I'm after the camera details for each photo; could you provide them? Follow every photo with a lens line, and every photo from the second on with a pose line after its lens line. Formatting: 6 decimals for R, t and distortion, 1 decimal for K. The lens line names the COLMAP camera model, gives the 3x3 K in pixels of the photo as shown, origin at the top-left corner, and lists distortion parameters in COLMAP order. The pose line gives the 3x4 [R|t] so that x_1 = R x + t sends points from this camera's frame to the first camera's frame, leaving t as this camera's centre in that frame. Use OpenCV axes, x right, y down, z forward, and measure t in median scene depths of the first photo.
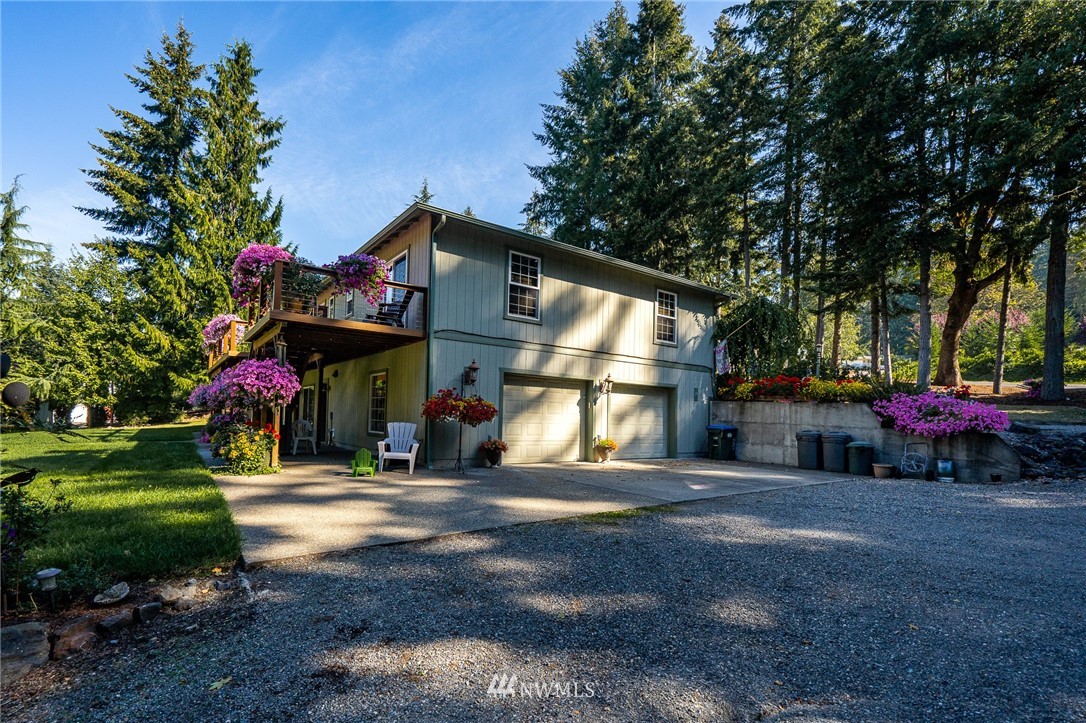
lens RADIAL K [[516.3, 0, 541.9], [0, 516.3, 402.0], [0, 0, 1]] dist [-0.000882, 0.000073]
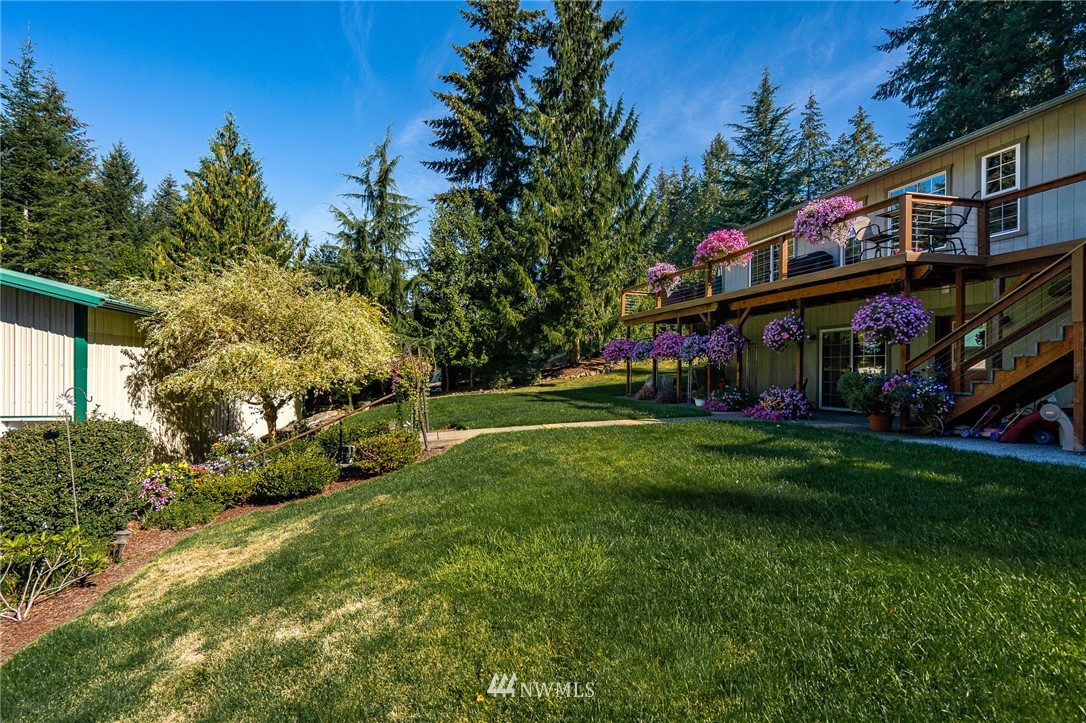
lens RADIAL K [[507.4, 0, 527.4], [0, 507.4, 371.6], [0, 0, 1]] dist [-0.000209, -0.000089]
pose [[0.927345, -0.019790, -0.373684, -0.369387], [0.030499, 0.999275, 0.022768, -0.001074], [0.372963, -0.032511, 0.927277, 0.180751]]
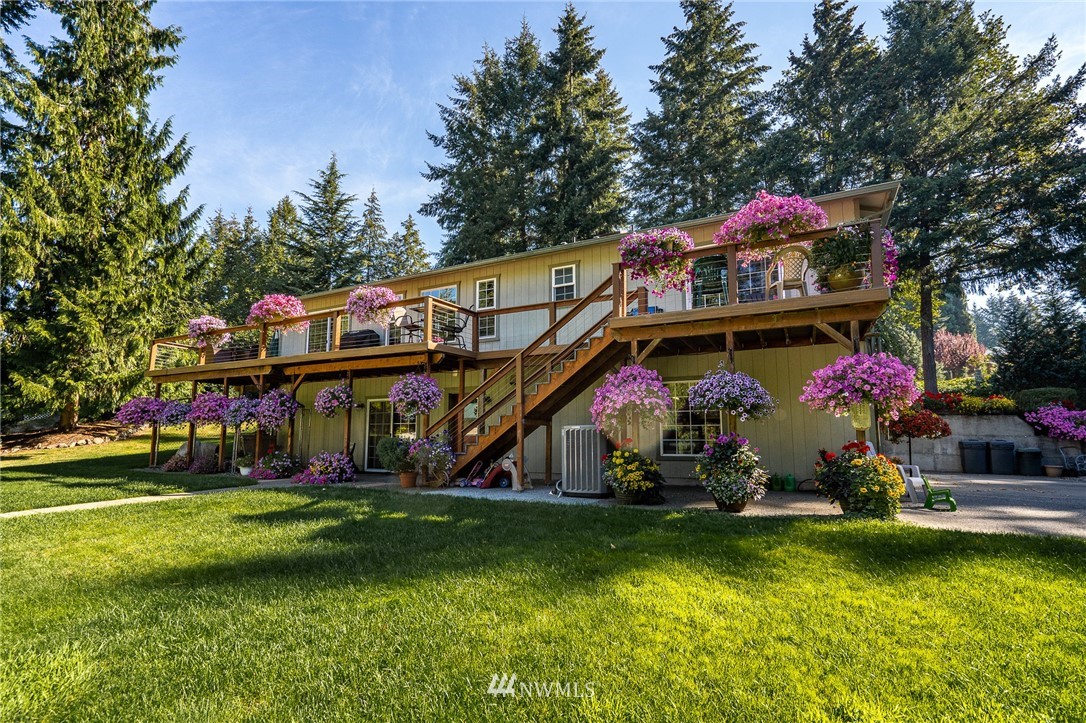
lens RADIAL K [[512.3, 0, 540.0], [0, 512.3, 379.9], [0, 0, 1]] dist [-0.003332, 0.000065]
pose [[0.899014, 0.024366, 0.437242, -0.365254], [0.008177, 0.997343, -0.072392, -0.001010], [-0.437844, 0.068657, 0.896425, 0.169404]]
